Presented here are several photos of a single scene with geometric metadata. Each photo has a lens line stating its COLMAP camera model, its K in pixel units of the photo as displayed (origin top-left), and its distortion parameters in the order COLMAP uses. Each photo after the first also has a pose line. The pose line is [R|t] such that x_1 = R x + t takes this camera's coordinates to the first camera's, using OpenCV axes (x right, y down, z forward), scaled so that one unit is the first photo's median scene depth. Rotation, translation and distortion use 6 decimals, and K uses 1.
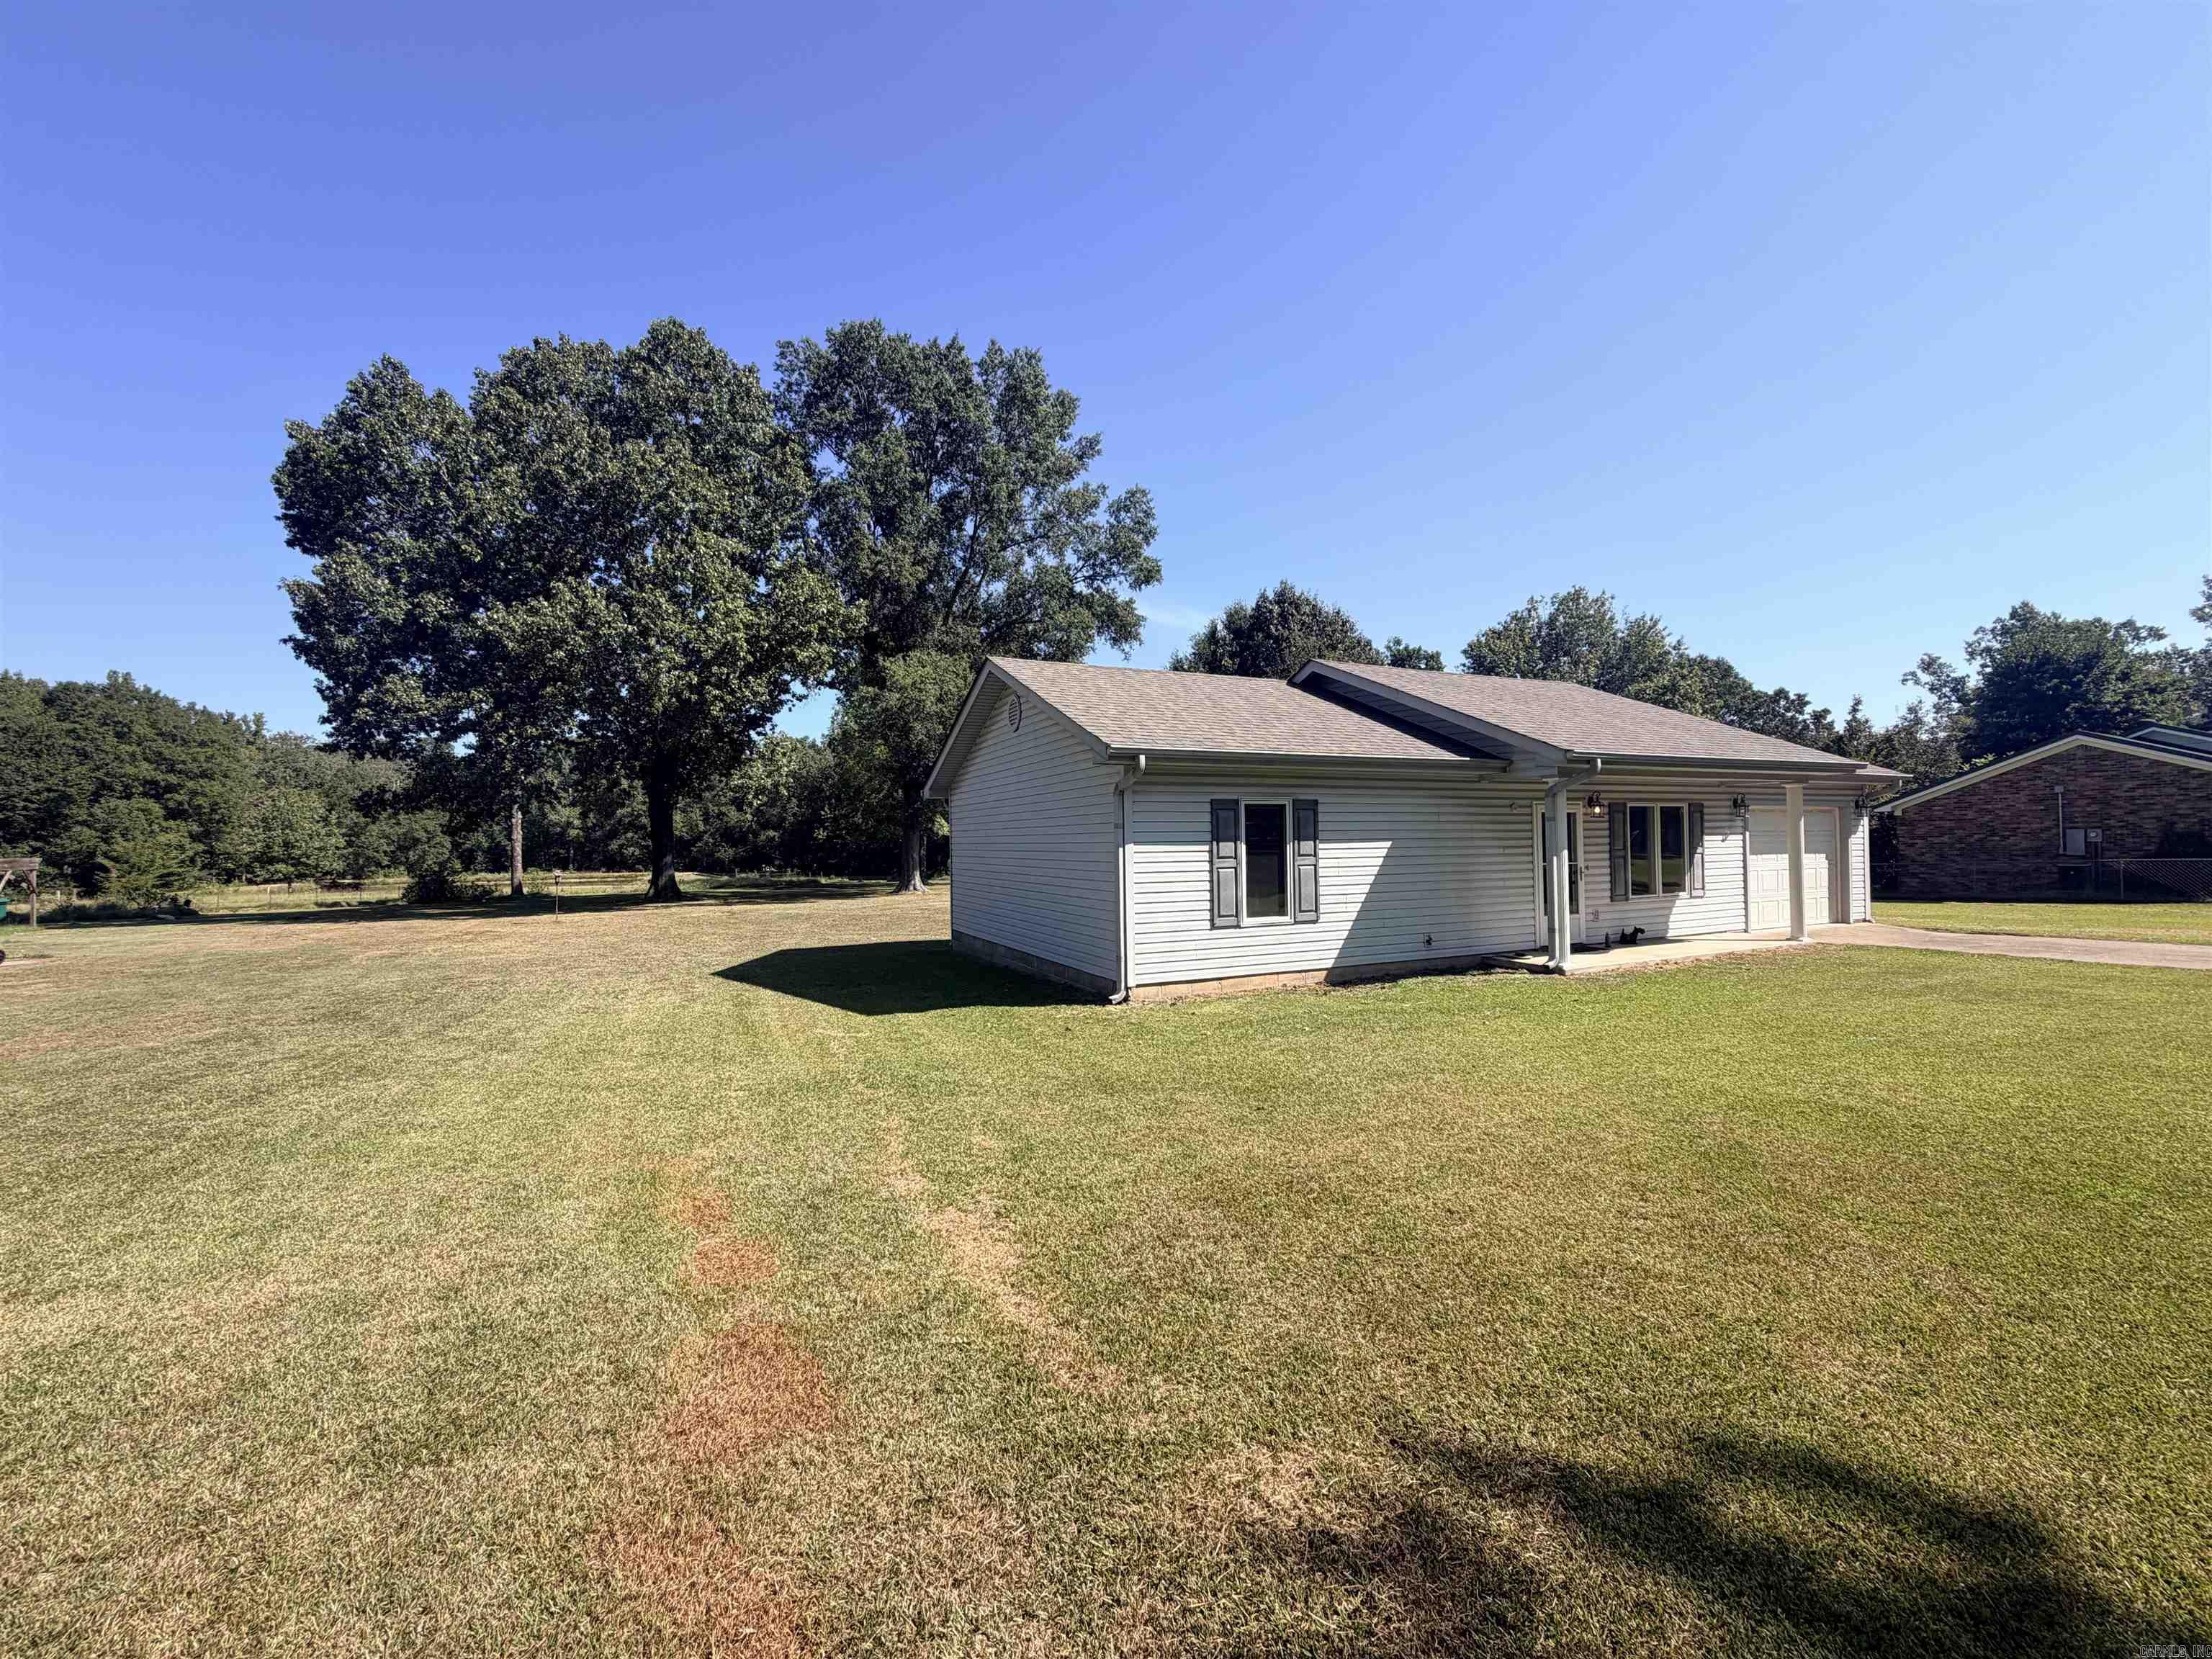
lens RADIAL K [[890.8, 0, 1098.8], [0, 890.8, 822.2], [0, 0, 1]] dist [0.005546, -0.000278]
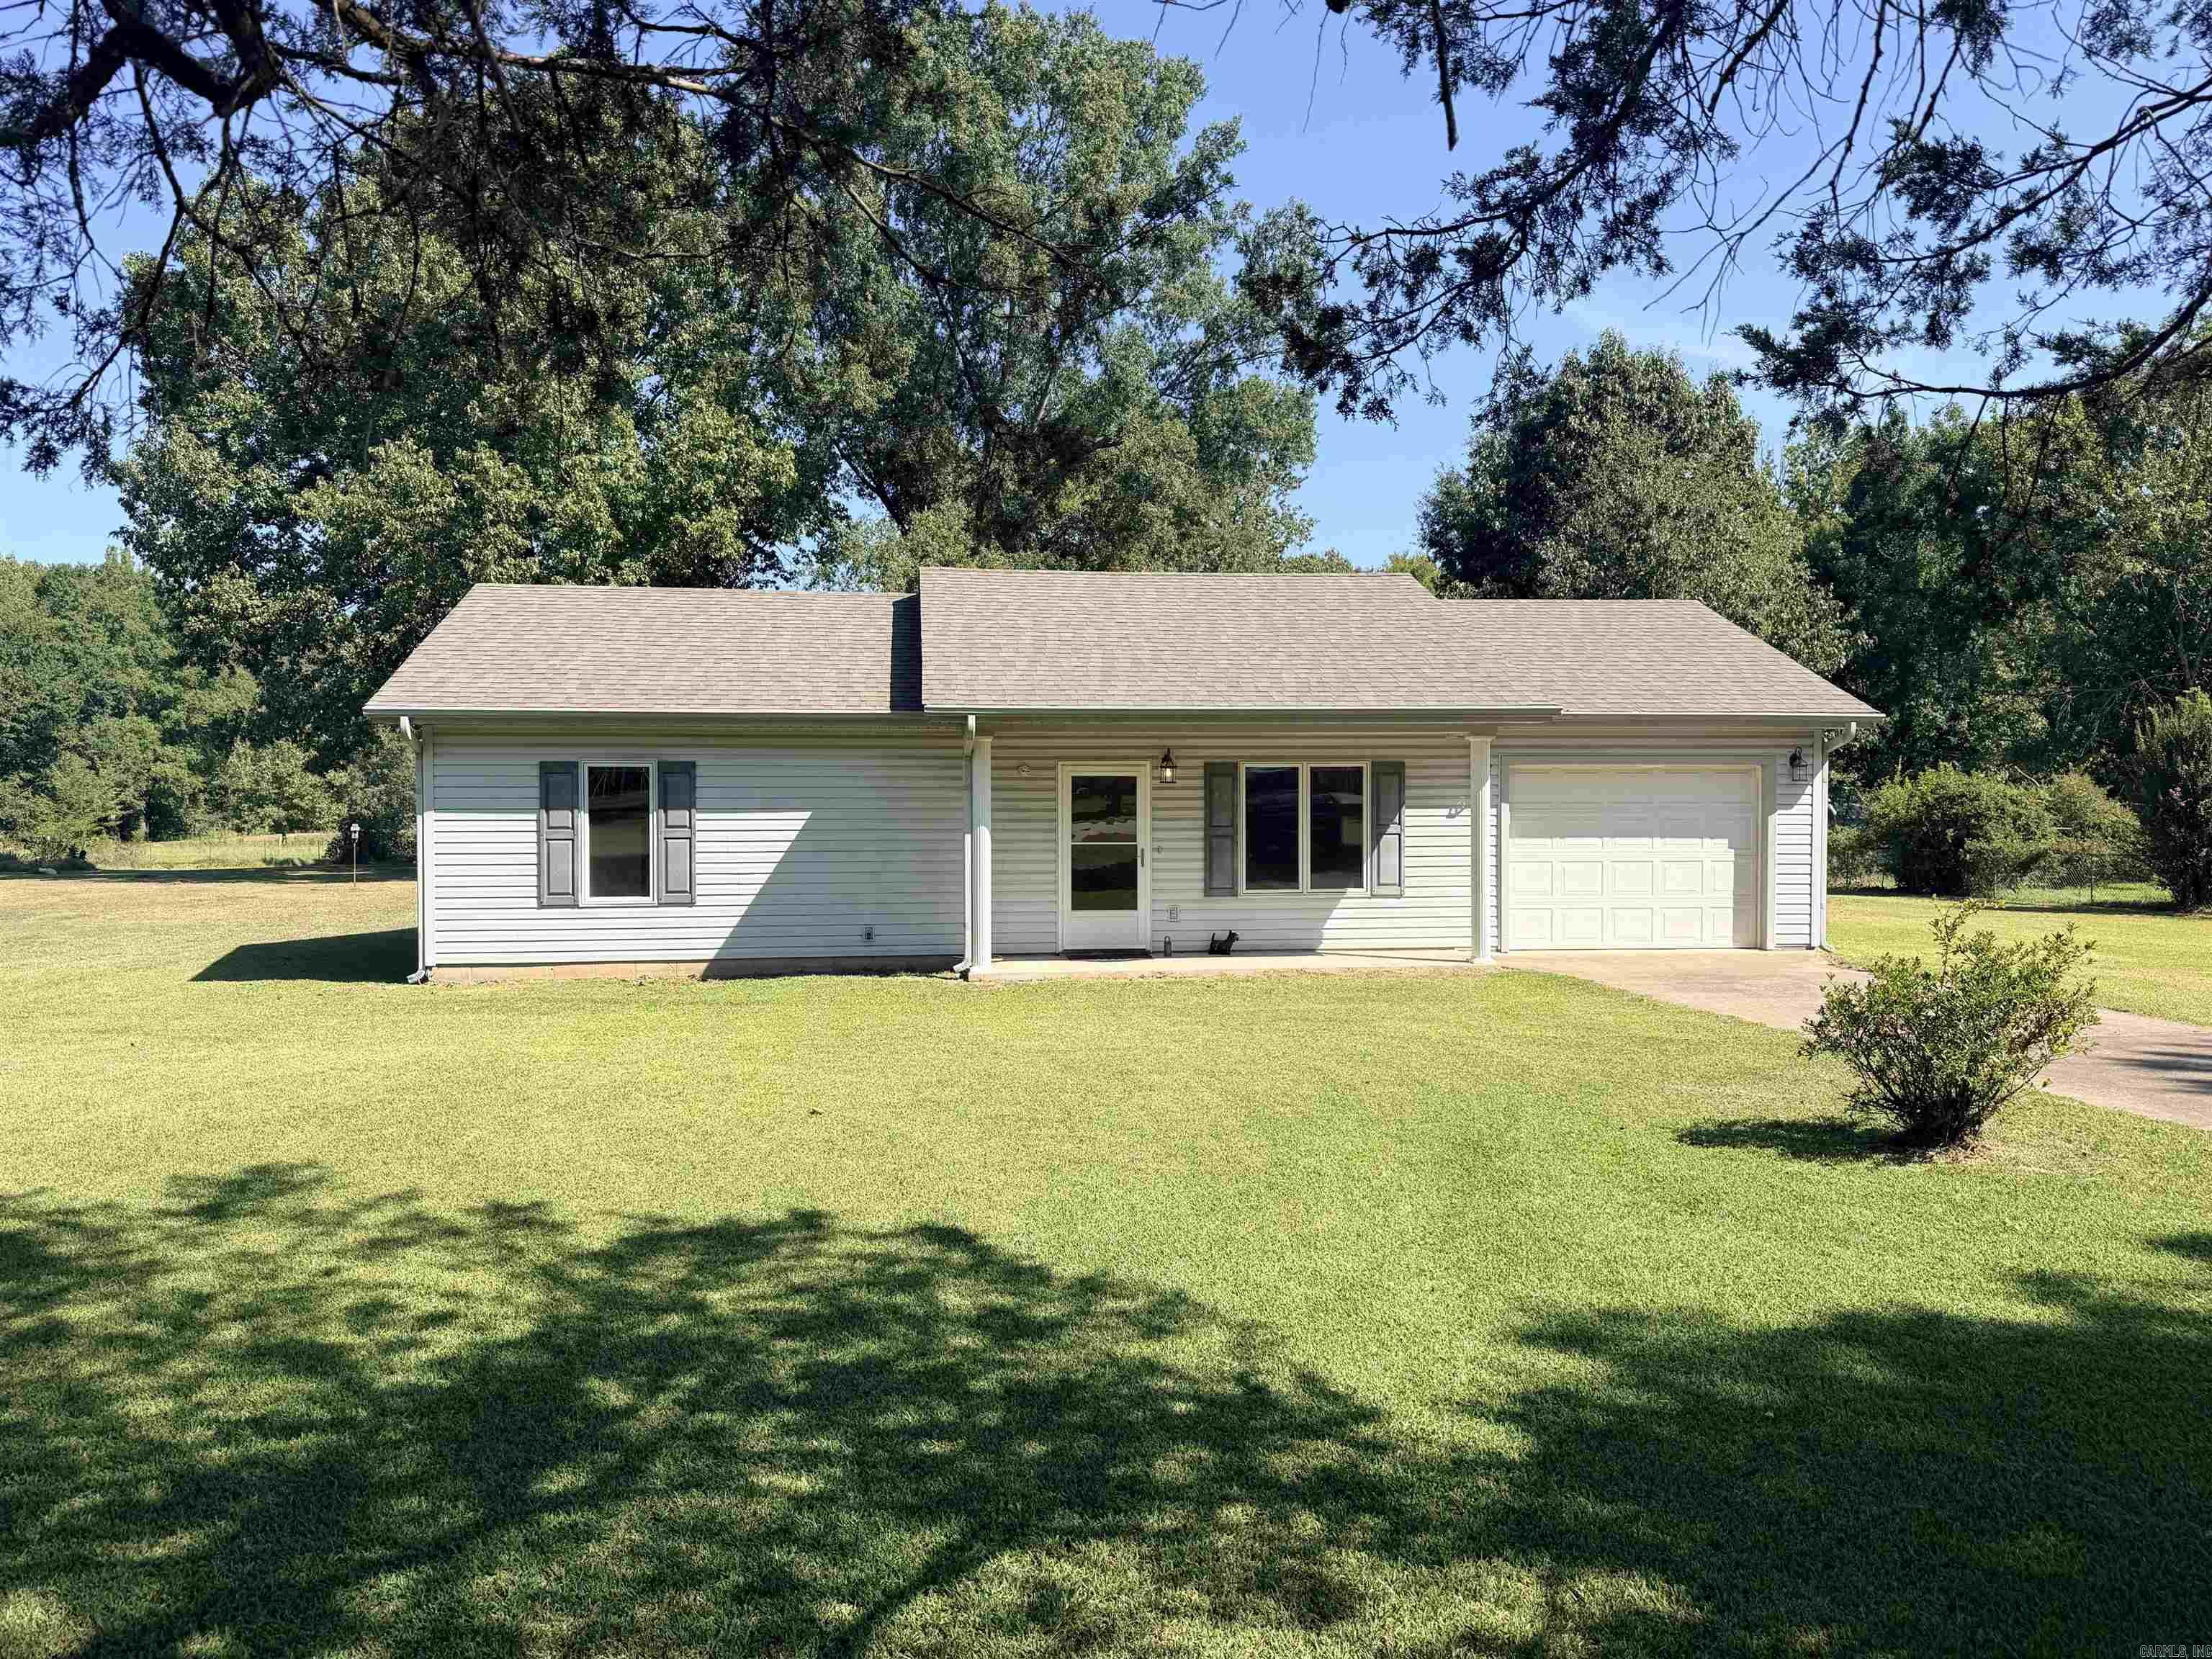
lens RADIAL K [[1560.5, 0, 1106.0], [0, 1560.5, 829.5], [0, 0, 1]] dist [0.130061, -0.183193]
pose [[0.952474, 0.020291, -0.303942, 0.894624], [-0.004821, 0.998658, 0.051562, -0.033018], [0.304580, -0.047646, 0.951294, -0.256206]]
